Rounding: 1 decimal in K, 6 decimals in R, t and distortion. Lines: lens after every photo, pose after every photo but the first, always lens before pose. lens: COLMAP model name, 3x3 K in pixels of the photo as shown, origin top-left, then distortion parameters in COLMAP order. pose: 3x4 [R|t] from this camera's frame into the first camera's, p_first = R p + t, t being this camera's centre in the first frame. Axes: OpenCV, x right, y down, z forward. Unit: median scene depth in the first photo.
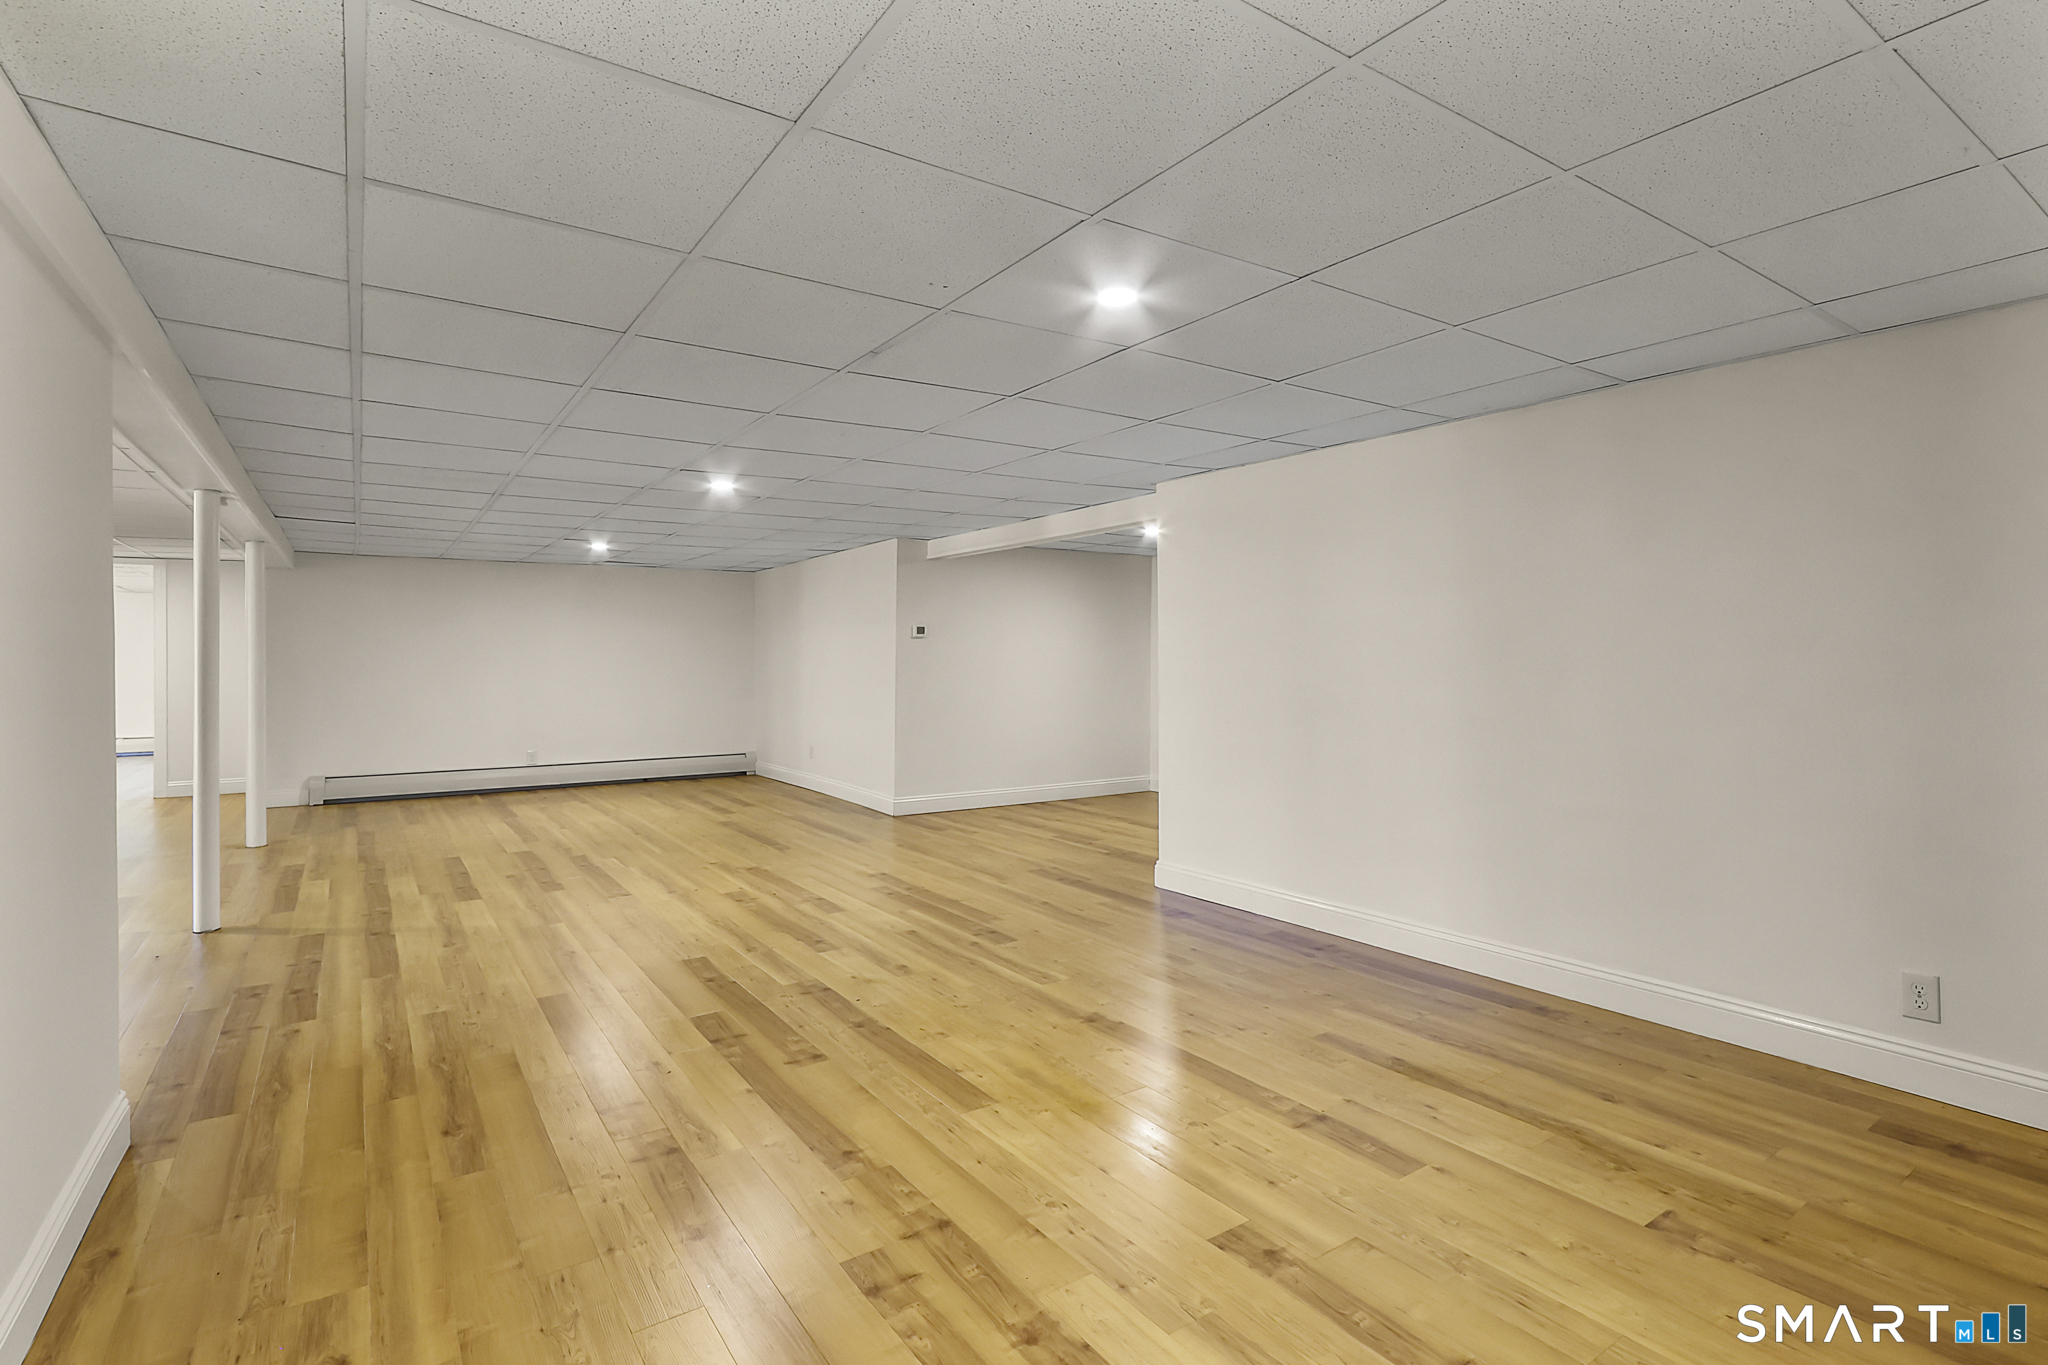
lens RADIAL K [[990.2, 0, 1038.1], [0, 990.2, 676.0], [0, 0, 1]] dist [-0.013546, 0.001609]
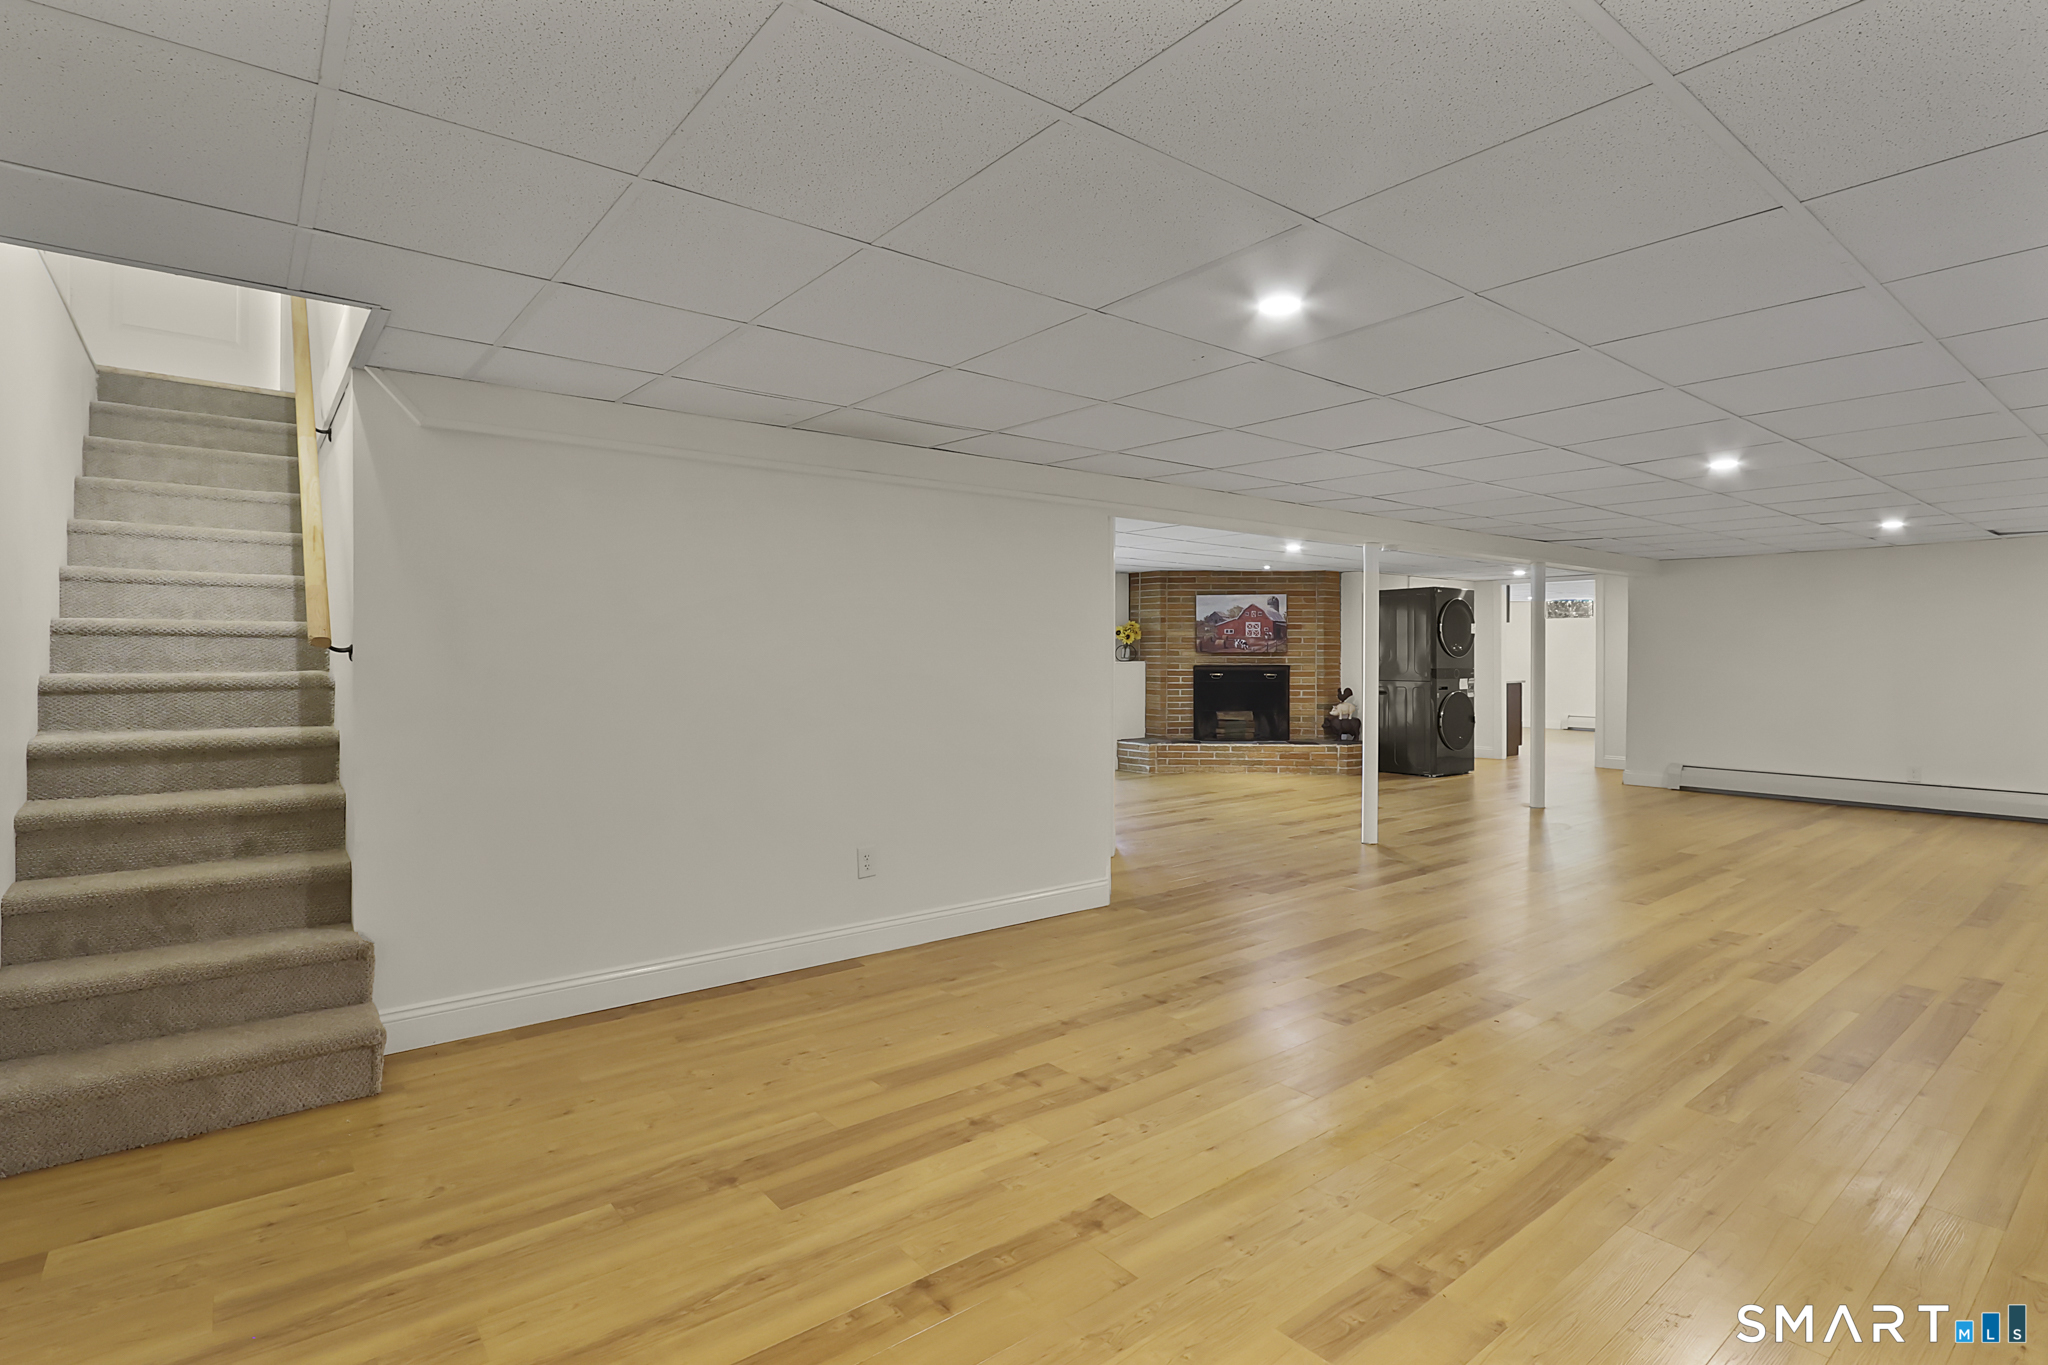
lens RADIAL K [[990.2, 0, 1039.7], [0, 990.2, 671.2], [0, 0, 1]] dist [-0.013546, 0.001609]
pose [[0.079985, 0.018218, -0.996630, 1.015580], [-0.015611, 0.999733, 0.017022, -0.030130], [0.996674, 0.014197, 0.080248, 0.658342]]
